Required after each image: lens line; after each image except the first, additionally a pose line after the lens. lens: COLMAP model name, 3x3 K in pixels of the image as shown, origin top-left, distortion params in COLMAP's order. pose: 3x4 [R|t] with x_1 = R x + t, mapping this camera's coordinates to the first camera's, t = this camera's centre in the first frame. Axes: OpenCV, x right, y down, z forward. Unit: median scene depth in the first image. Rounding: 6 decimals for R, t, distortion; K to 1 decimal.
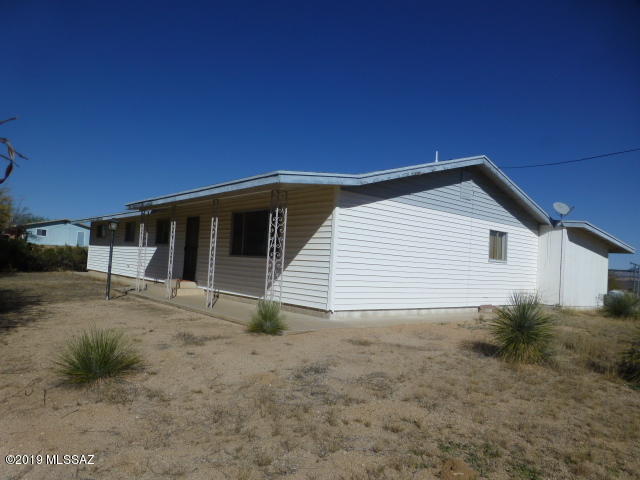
lens RADIAL K [[459.7, 0, 320.0], [0, 459.7, 240.0], [0, 0, 1]] dist [-0.006892, -0.006392]
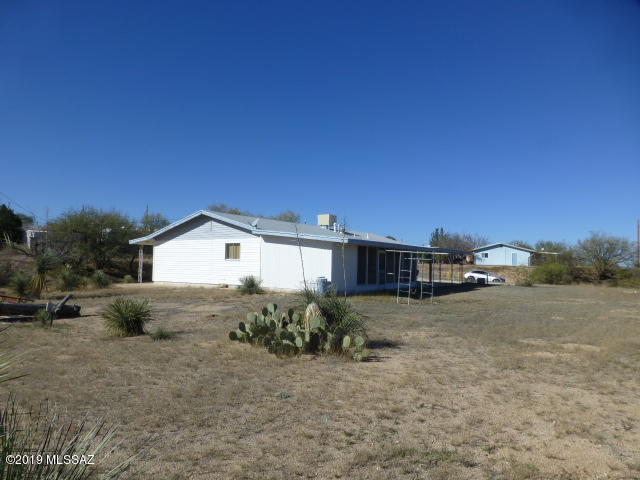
lens RADIAL K [[459.7, 0, 320.0], [0, 459.7, 240.0], [0, 0, 1]] dist [-0.006892, -0.006392]
pose [[0.267281, -0.091517, -0.959263, 0.530528], [0.038900, 0.995693, -0.084154, 0.032112], [0.962833, -0.014823, 0.269690, 0.199434]]
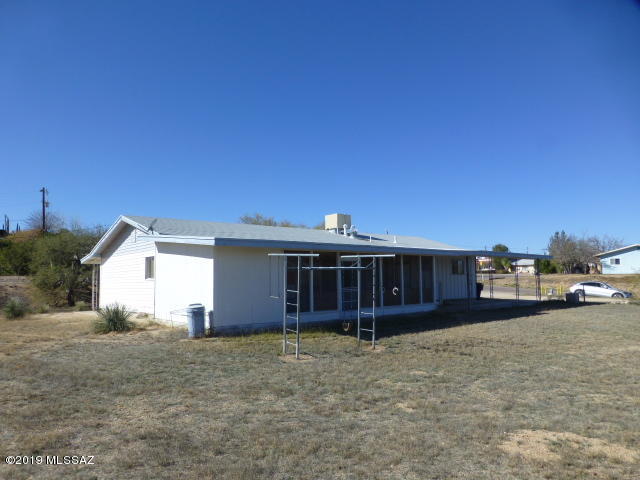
lens RADIAL K [[459.7, 0, 320.0], [0, 459.7, 240.0], [0, 0, 1]] dist [-0.006892, -0.006392]
pose [[-0.000515, -0.132985, -0.991118, 0.411228], [0.059090, 0.989382, -0.132782, 0.033211], [0.998252, -0.058634, 0.007349, 0.346045]]
